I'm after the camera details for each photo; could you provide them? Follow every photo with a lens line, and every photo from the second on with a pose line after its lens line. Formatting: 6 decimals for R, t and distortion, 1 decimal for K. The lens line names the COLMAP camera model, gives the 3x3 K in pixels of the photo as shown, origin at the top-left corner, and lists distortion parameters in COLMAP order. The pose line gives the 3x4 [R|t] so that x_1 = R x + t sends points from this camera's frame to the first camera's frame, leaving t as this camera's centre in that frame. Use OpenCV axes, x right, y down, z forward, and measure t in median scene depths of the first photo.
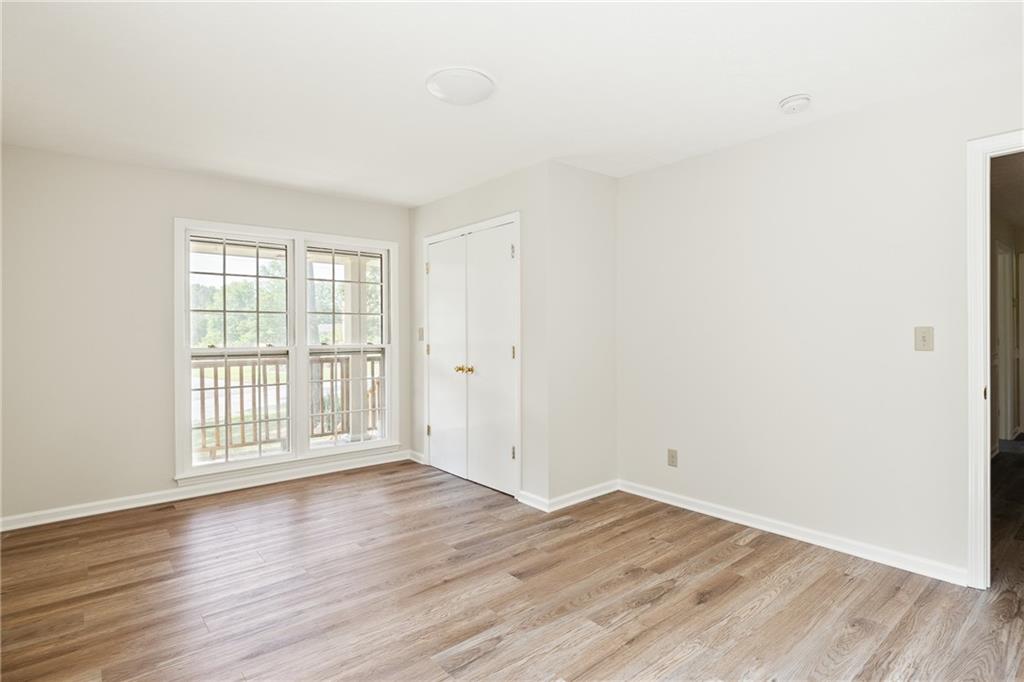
lens RADIAL K [[515.0, 0, 510.4], [0, 515.0, 336.7], [0, 0, 1]] dist [-0.000609, 0.000022]
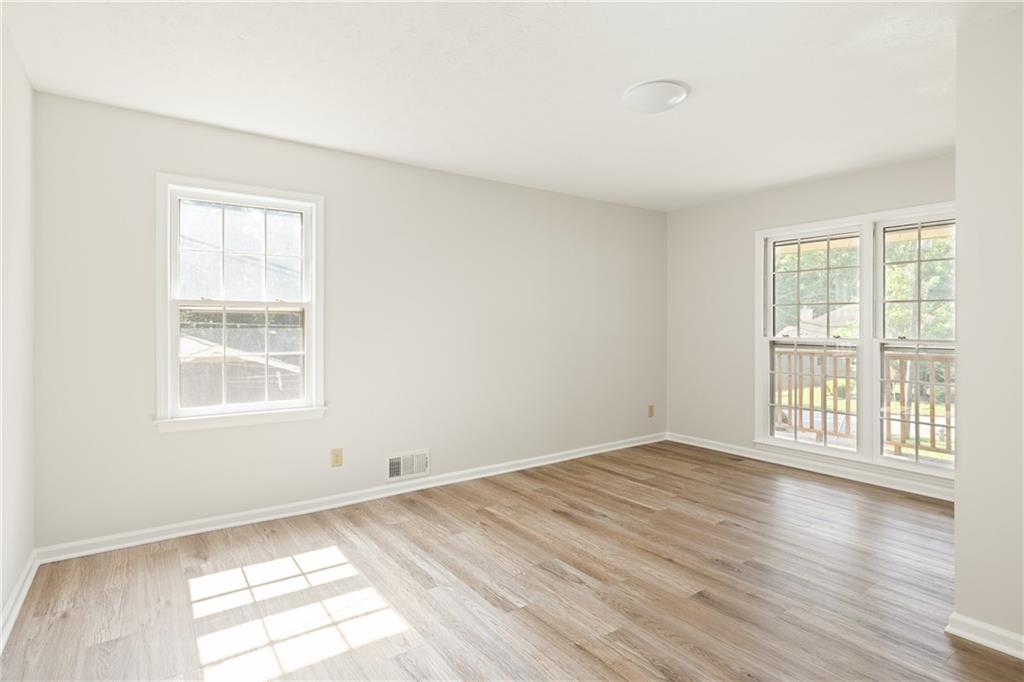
lens RADIAL K [[515.0, 0, 510.4], [0, 515.0, 336.7], [0, 0, 1]] dist [-0.000609, 0.000022]
pose [[-0.061335, 0.027798, -0.997730, 0.678147], [-0.007331, 0.999573, 0.028300, -0.009387], [0.998090, 0.009050, -0.061105, 0.526558]]
